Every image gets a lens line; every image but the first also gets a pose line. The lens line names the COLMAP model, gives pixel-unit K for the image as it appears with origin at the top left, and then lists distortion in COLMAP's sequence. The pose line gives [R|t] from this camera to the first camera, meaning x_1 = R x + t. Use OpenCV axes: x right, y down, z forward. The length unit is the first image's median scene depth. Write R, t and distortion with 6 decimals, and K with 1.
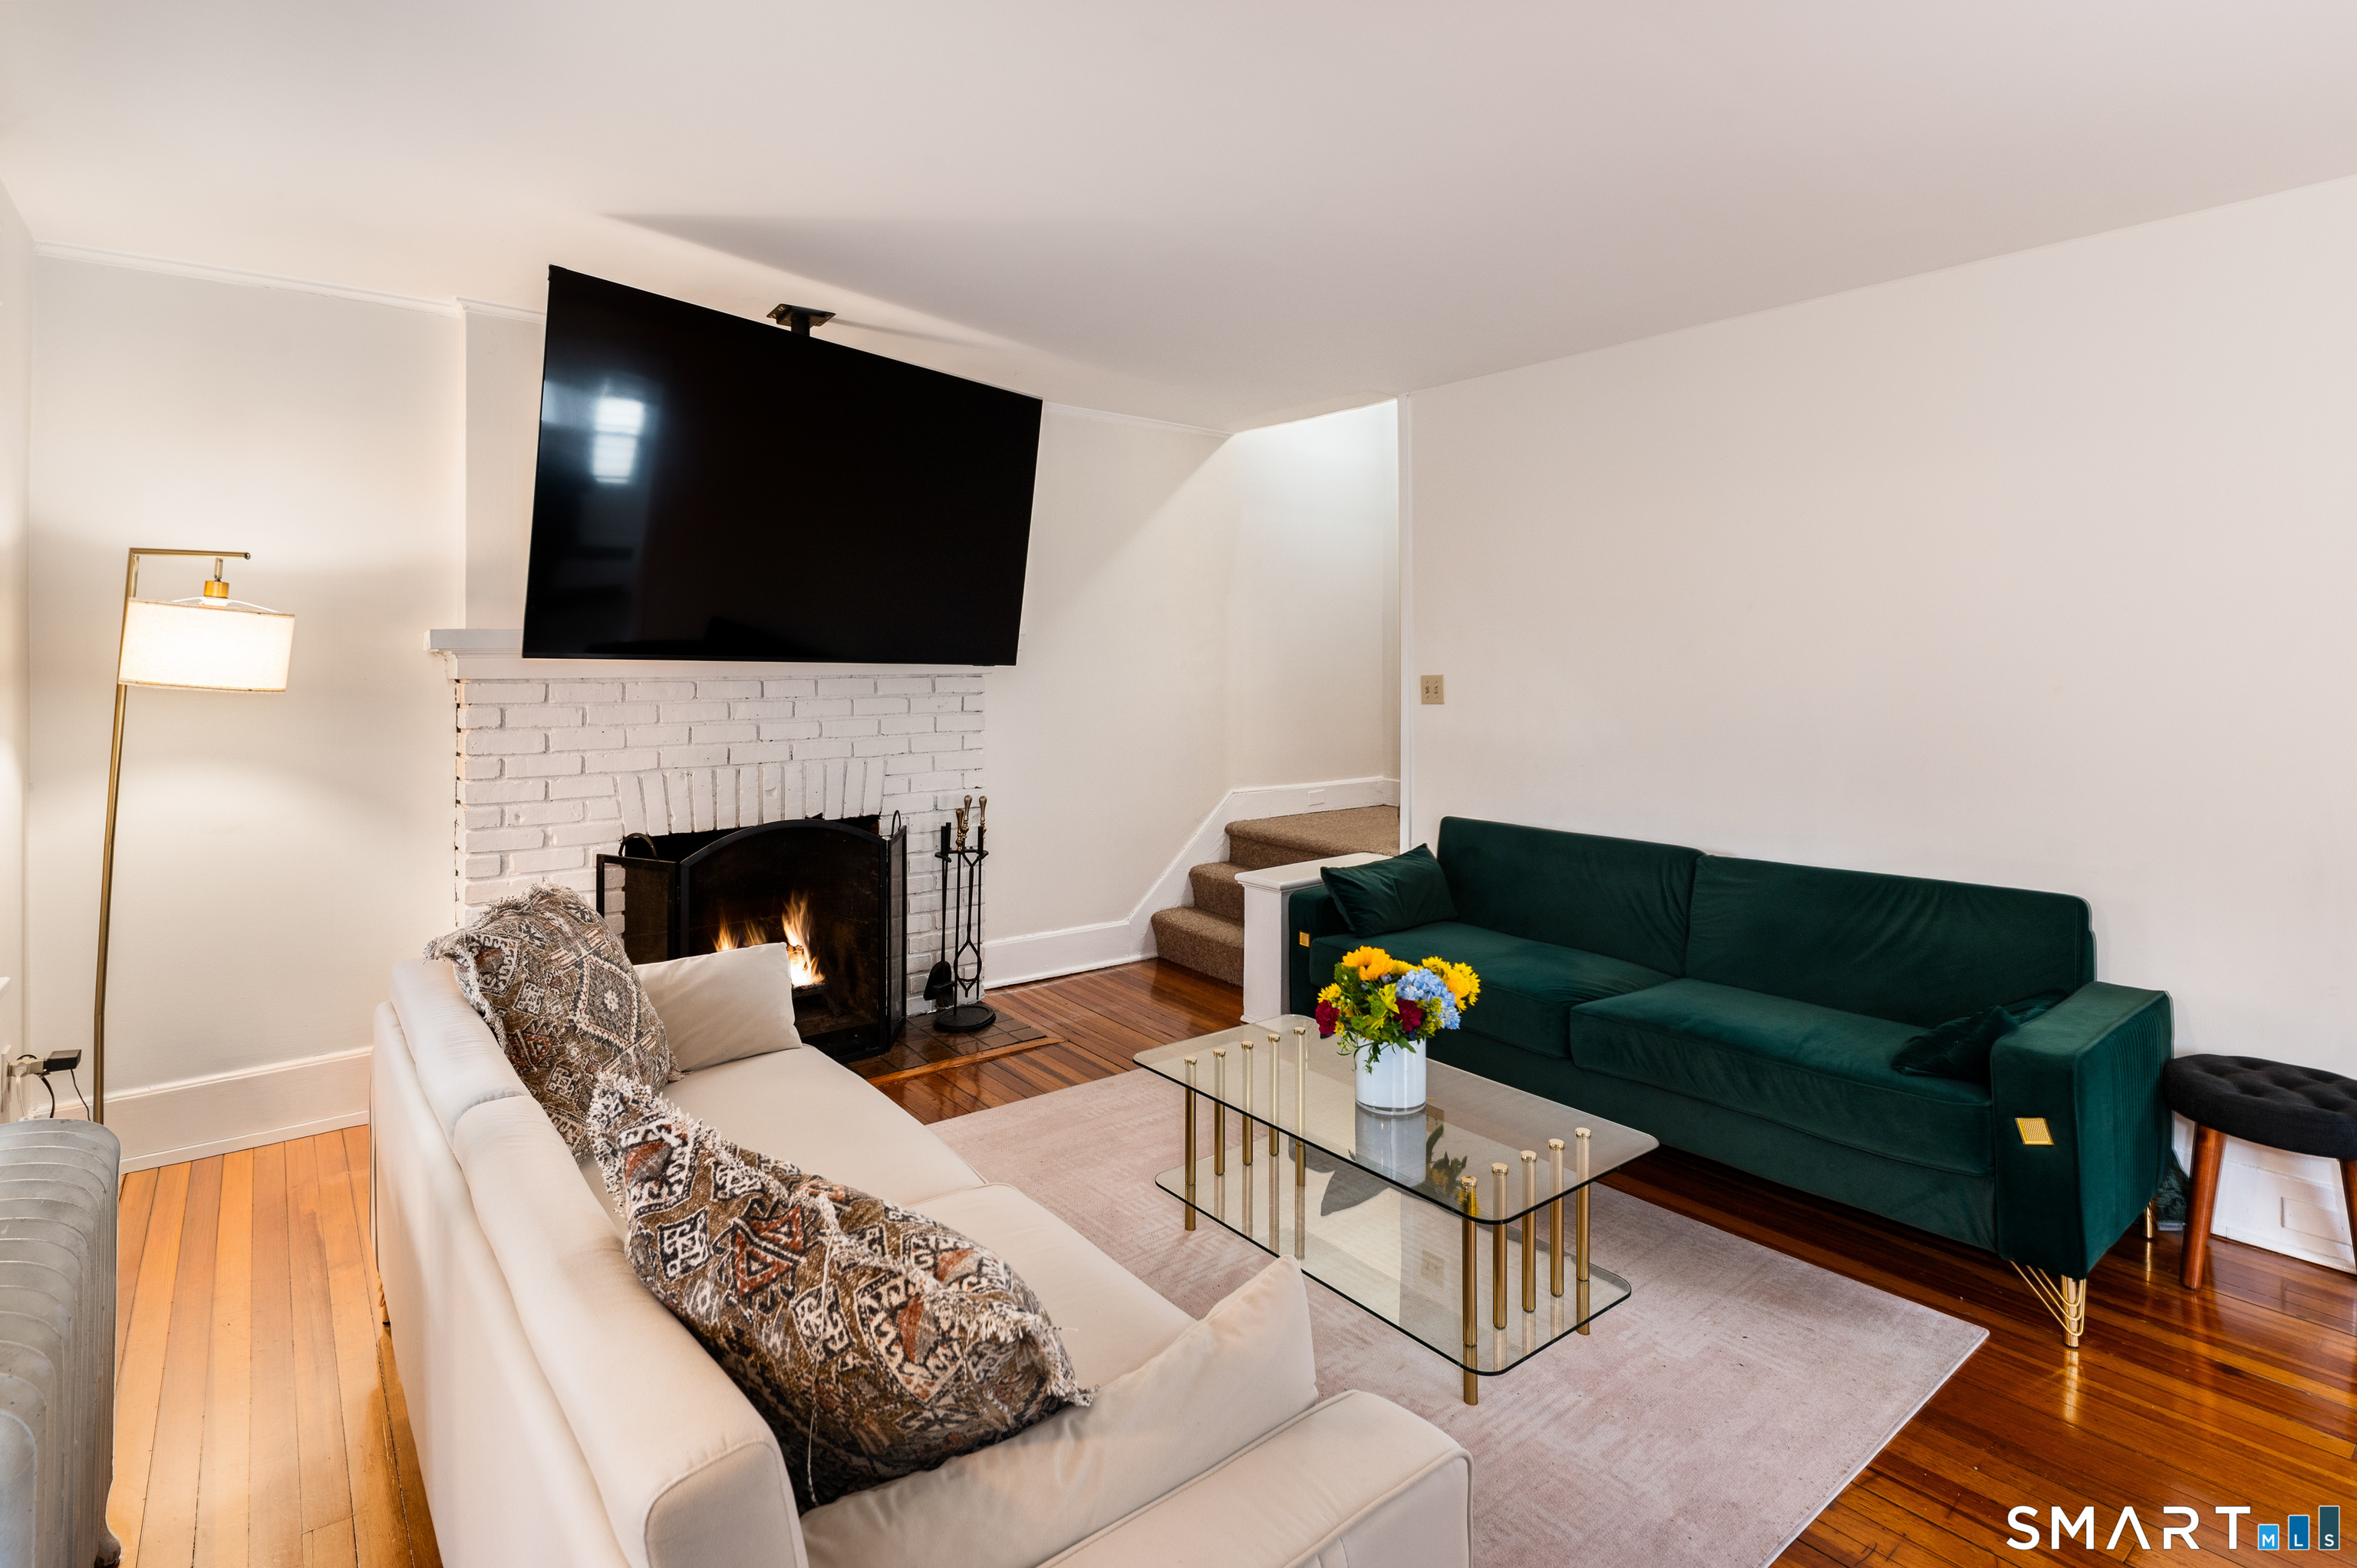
lens RADIAL K [[1156.2, 0, 1186.9], [0, 1156.2, 663.4], [0, 0, 1]] dist [0.002147, 0.000117]
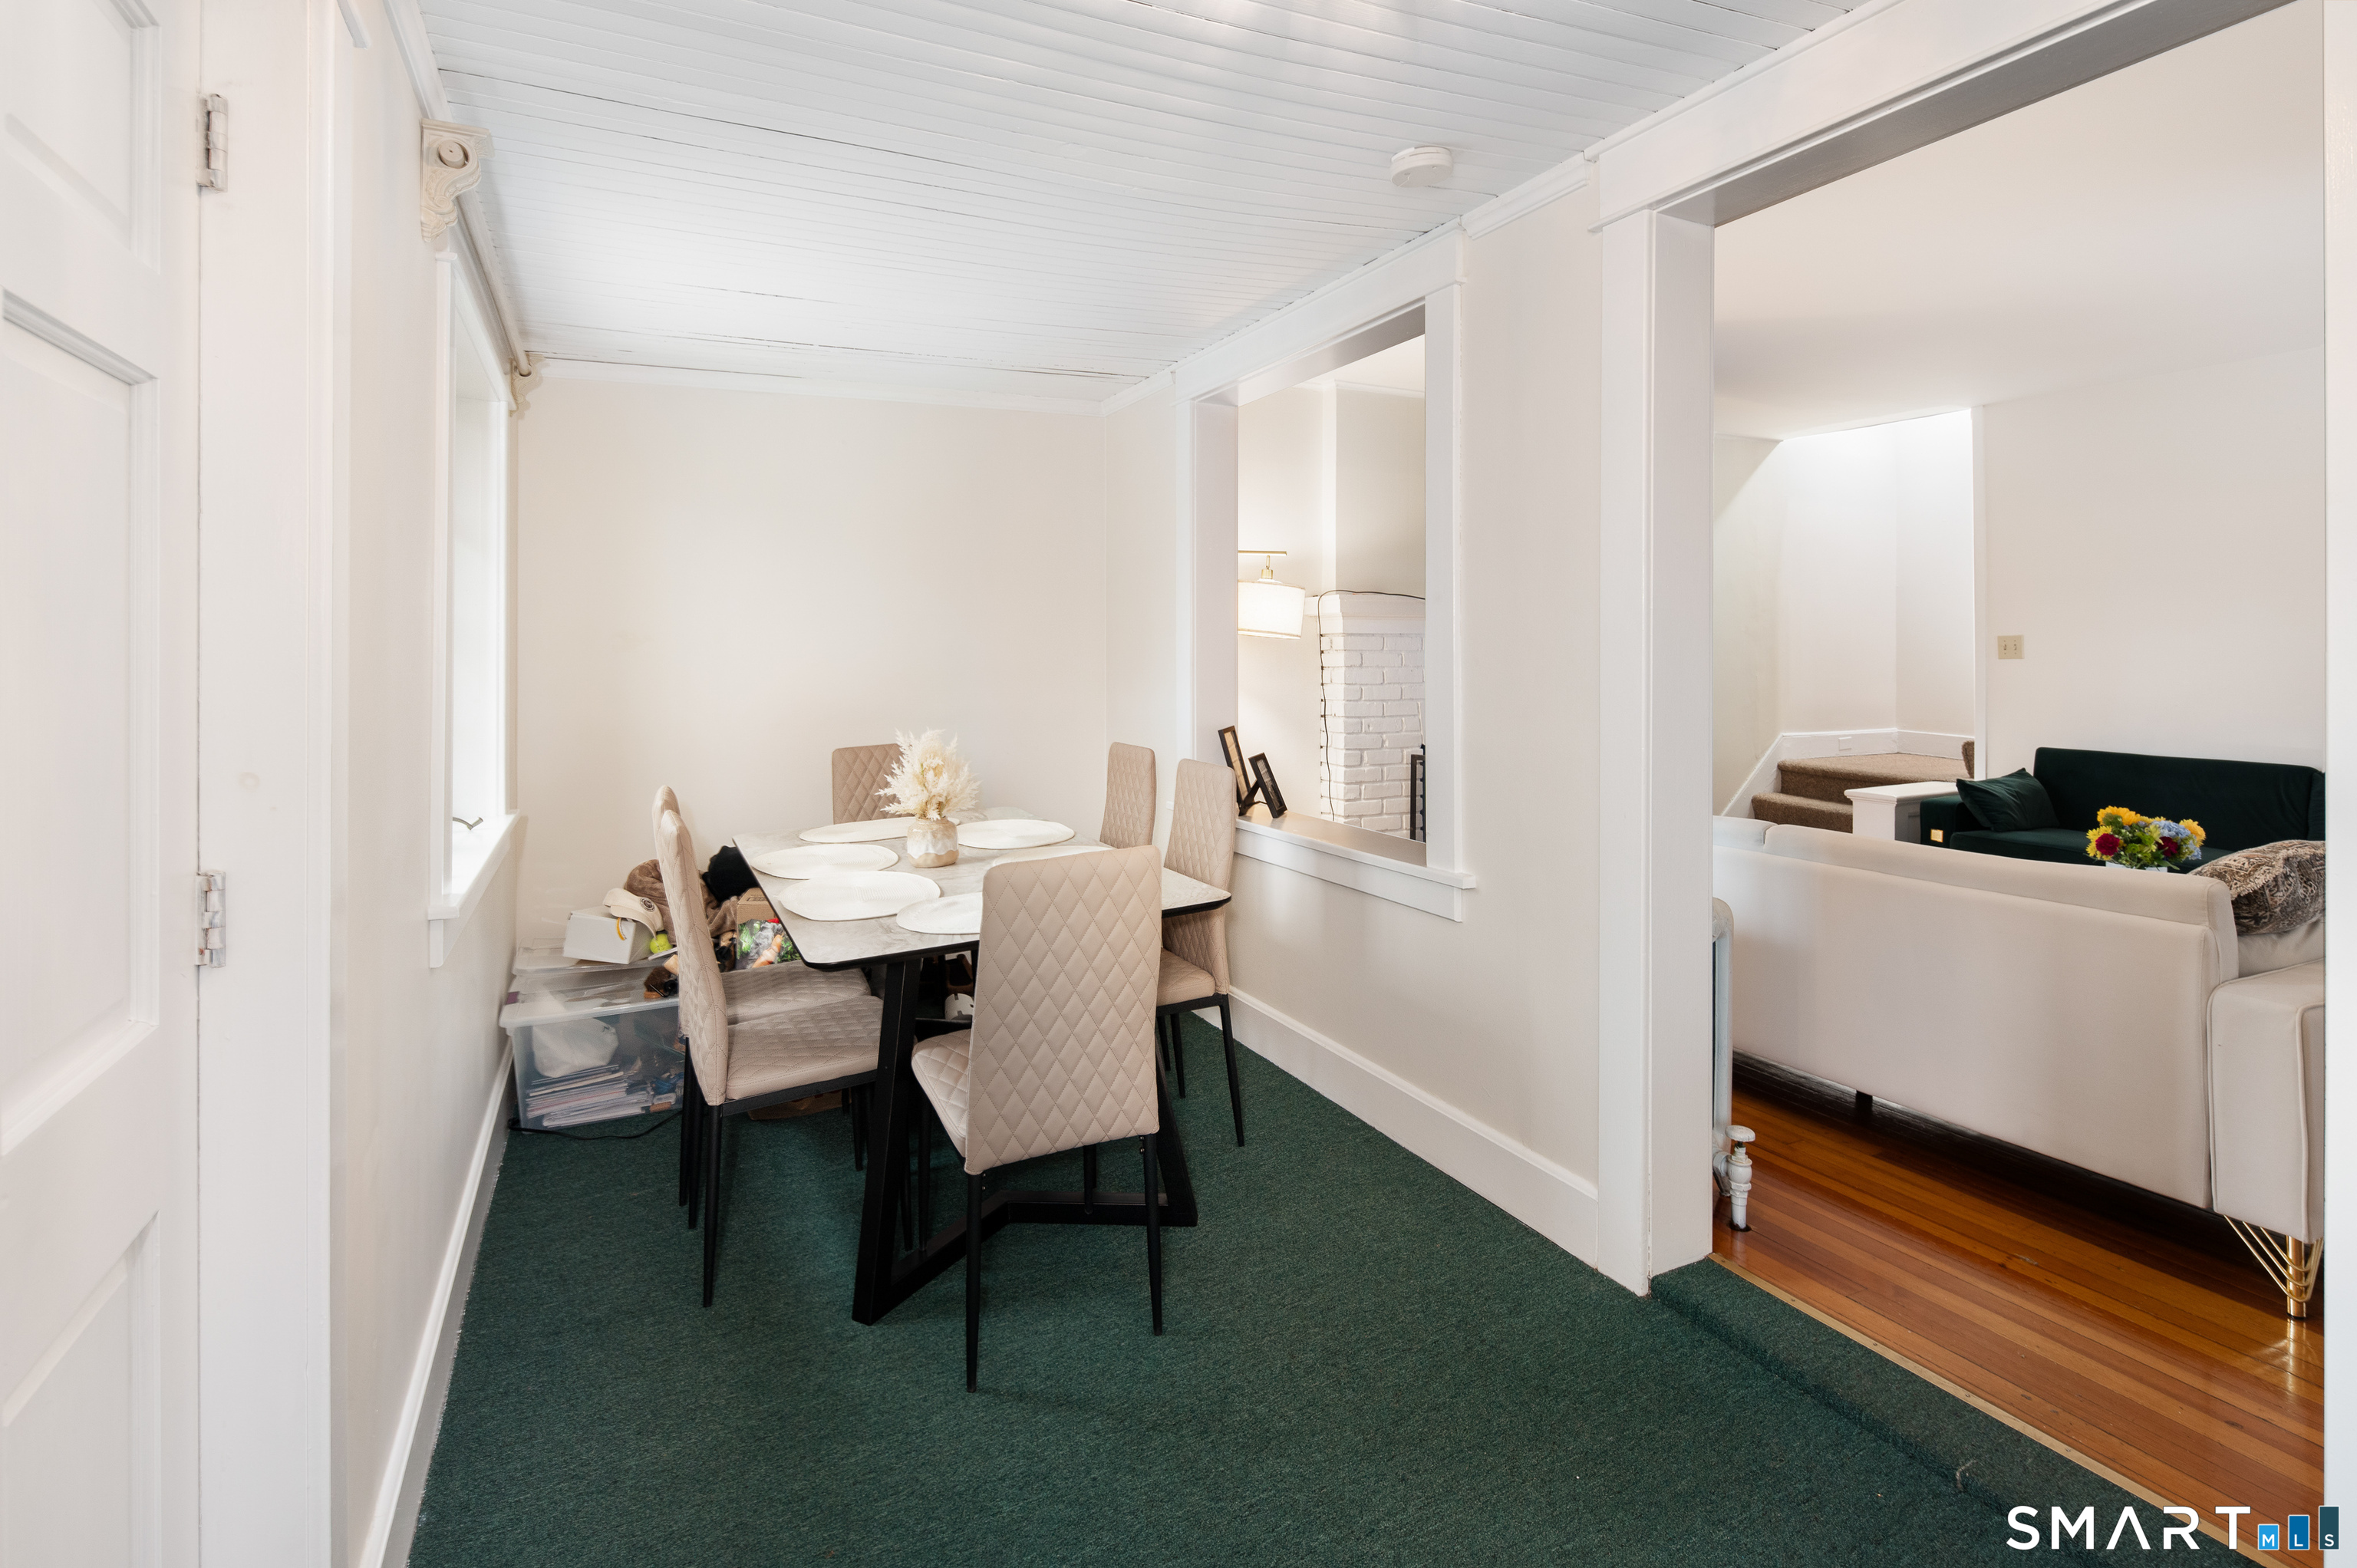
lens RADIAL K [[1156.2, 0, 1186.9], [0, 1156.2, 663.4], [0, 0, 1]] dist [0.002147, 0.000117]
pose [[0.977800, 0.004624, -0.209491, -0.460062], [-0.001921, 0.999912, 0.013103, 0.030628], [0.209533, -0.012410, 0.977723, -0.456046]]
